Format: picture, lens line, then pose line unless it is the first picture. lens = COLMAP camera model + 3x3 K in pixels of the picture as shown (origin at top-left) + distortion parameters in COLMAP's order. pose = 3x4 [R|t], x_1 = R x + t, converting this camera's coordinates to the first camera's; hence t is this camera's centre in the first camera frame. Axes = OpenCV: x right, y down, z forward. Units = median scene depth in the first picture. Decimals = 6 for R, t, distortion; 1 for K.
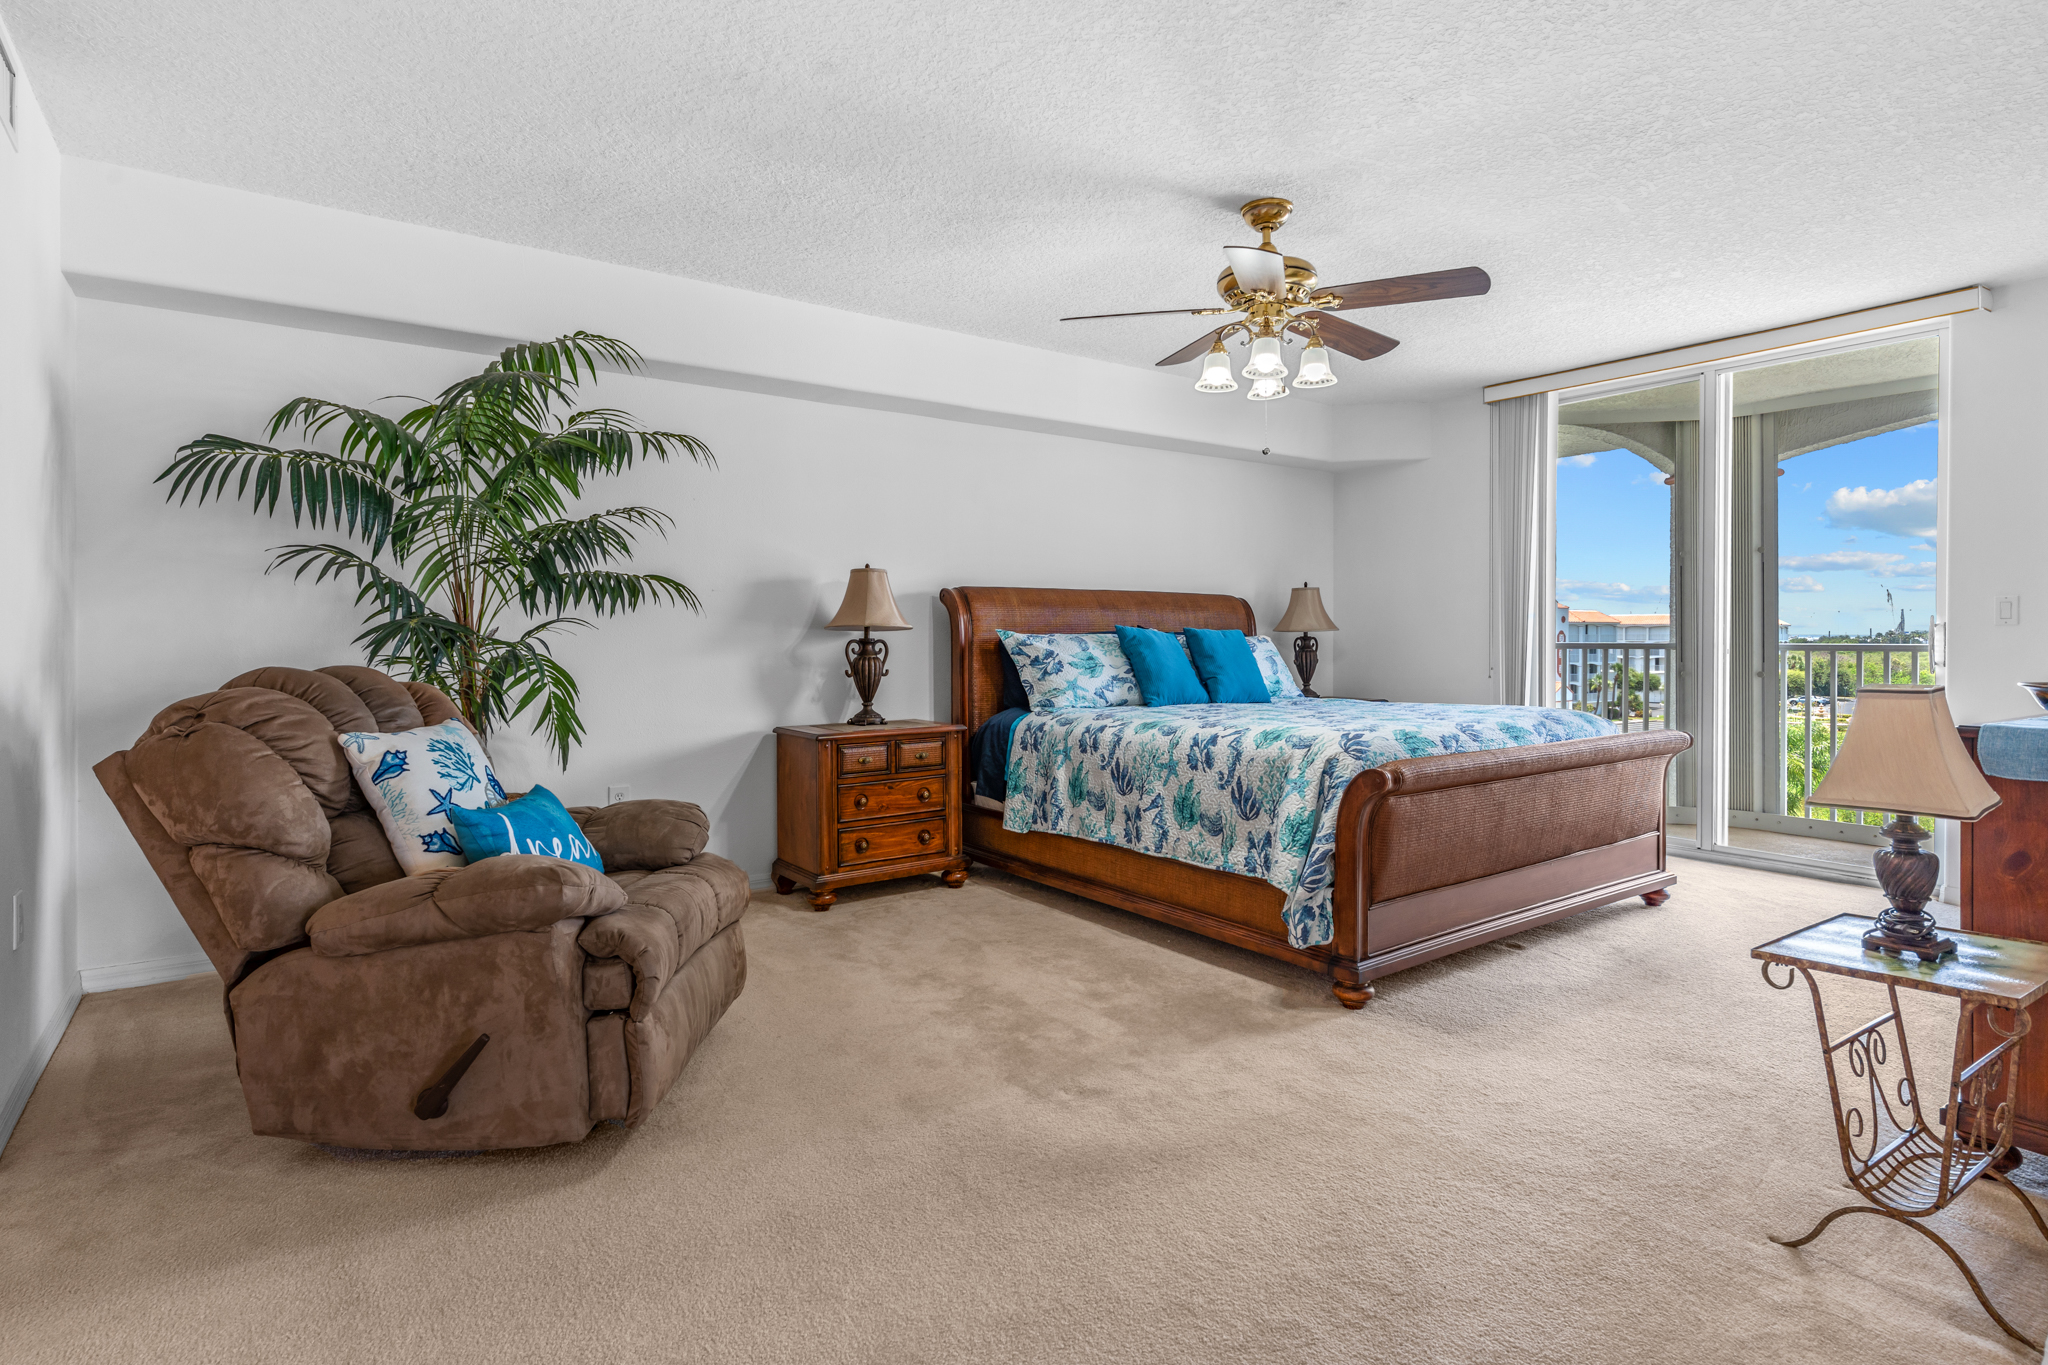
lens RADIAL K [[1034.6, 0, 1010.4], [0, 1034.6, 631.0], [0, 0, 1]] dist [0.002606, -0.000240]
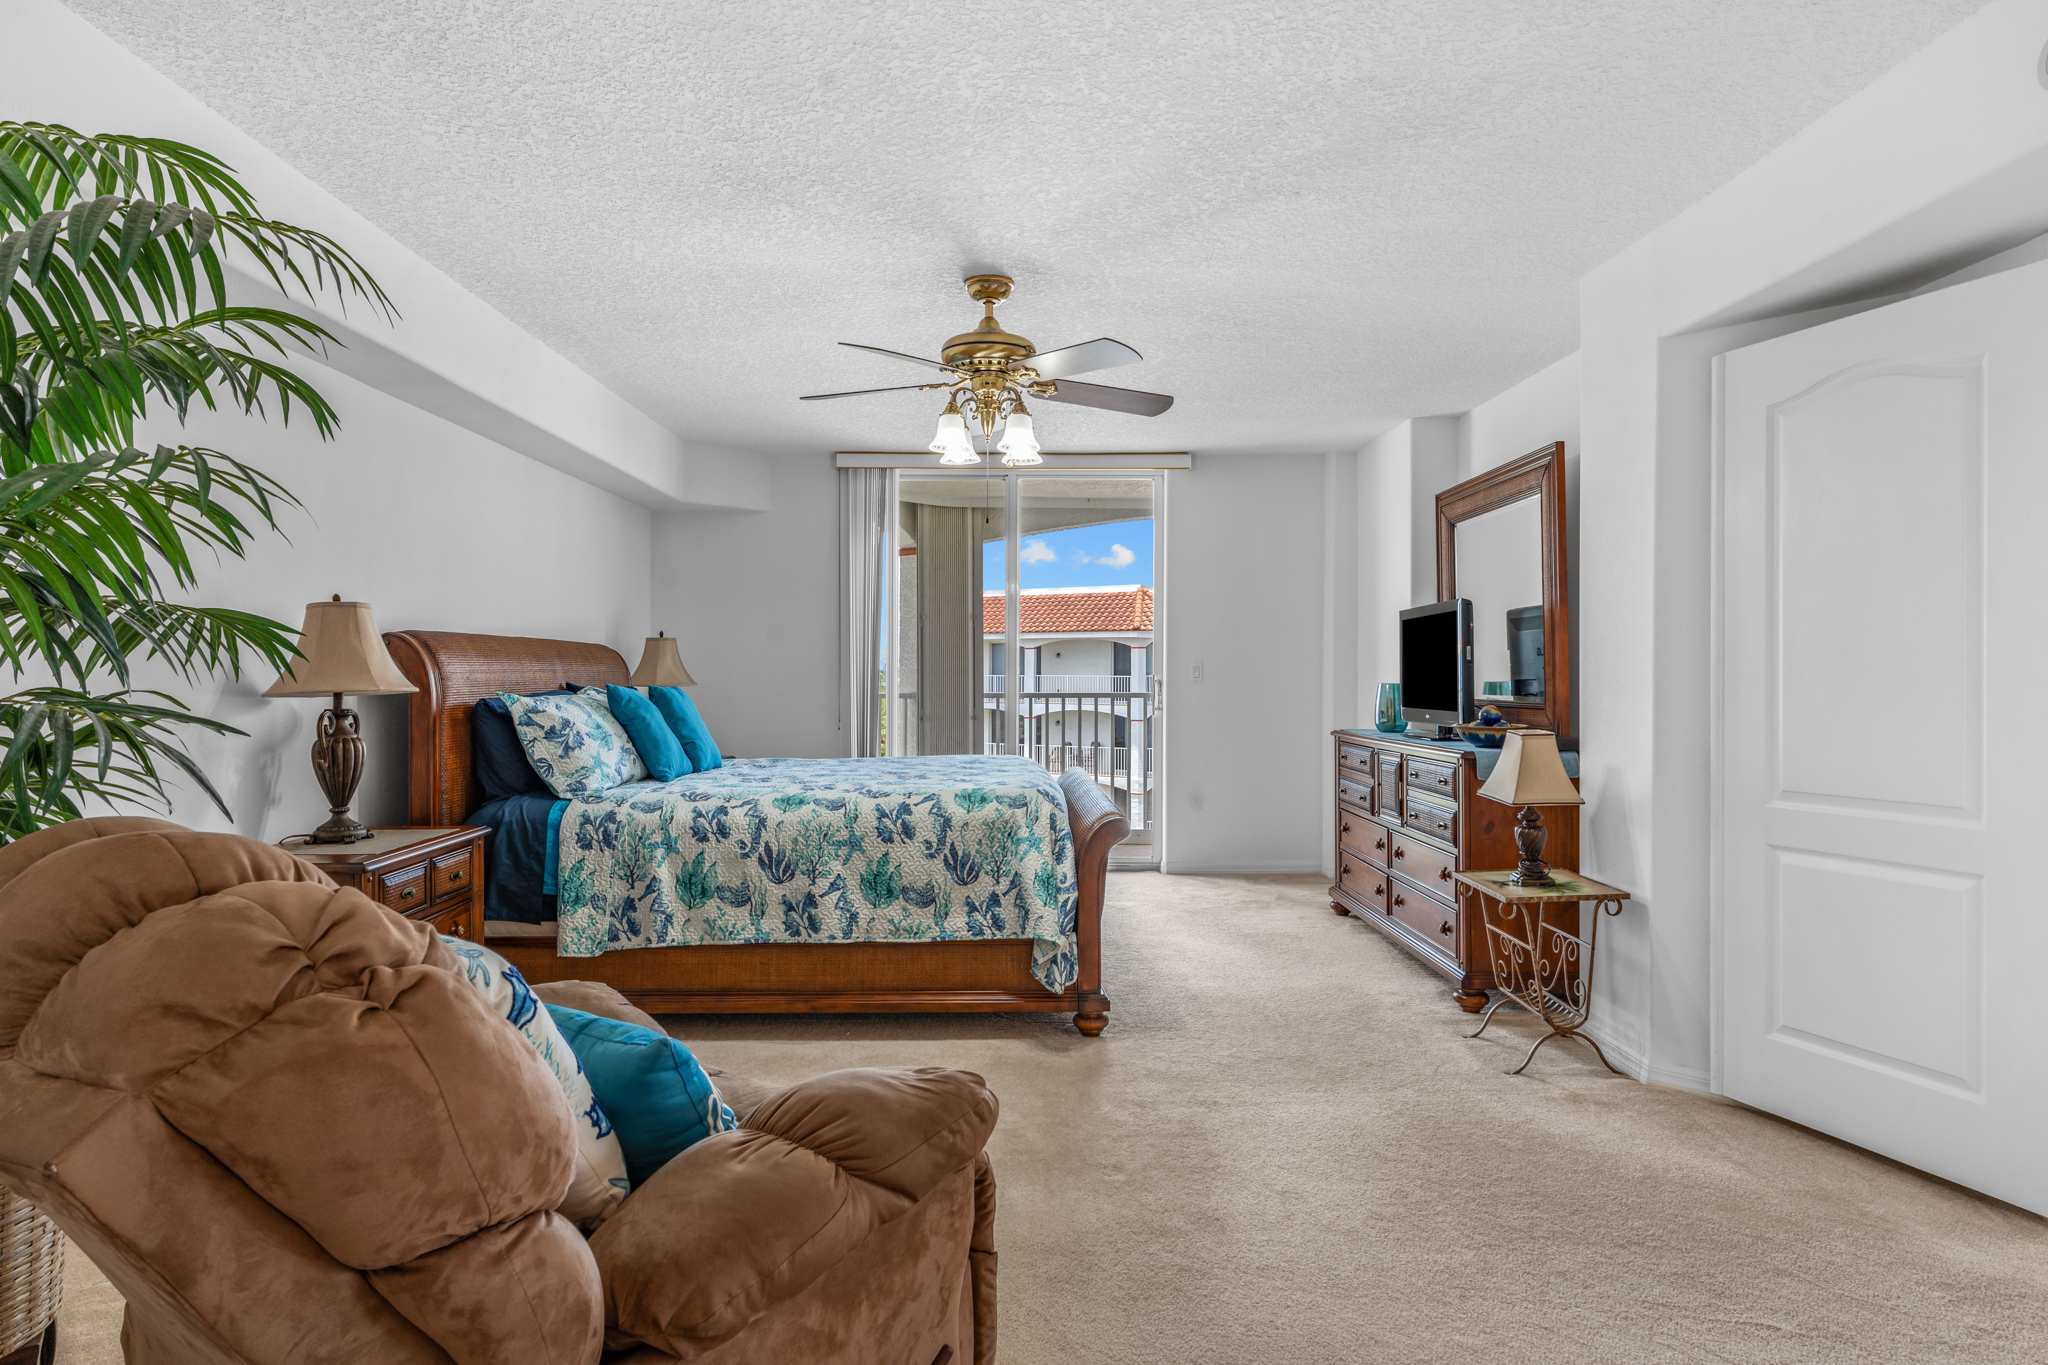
lens RADIAL K [[1116.2, 0, 1024.0], [0, 1116.2, 682.5], [0, 0, 1]] dist [0.002461, 0.000089]
pose [[0.579122, -0.004490, 0.815229, -0.534843], [-0.003329, 0.999963, 0.007872, -0.018828], [-0.815234, -0.007273, 0.579086, 0.285650]]
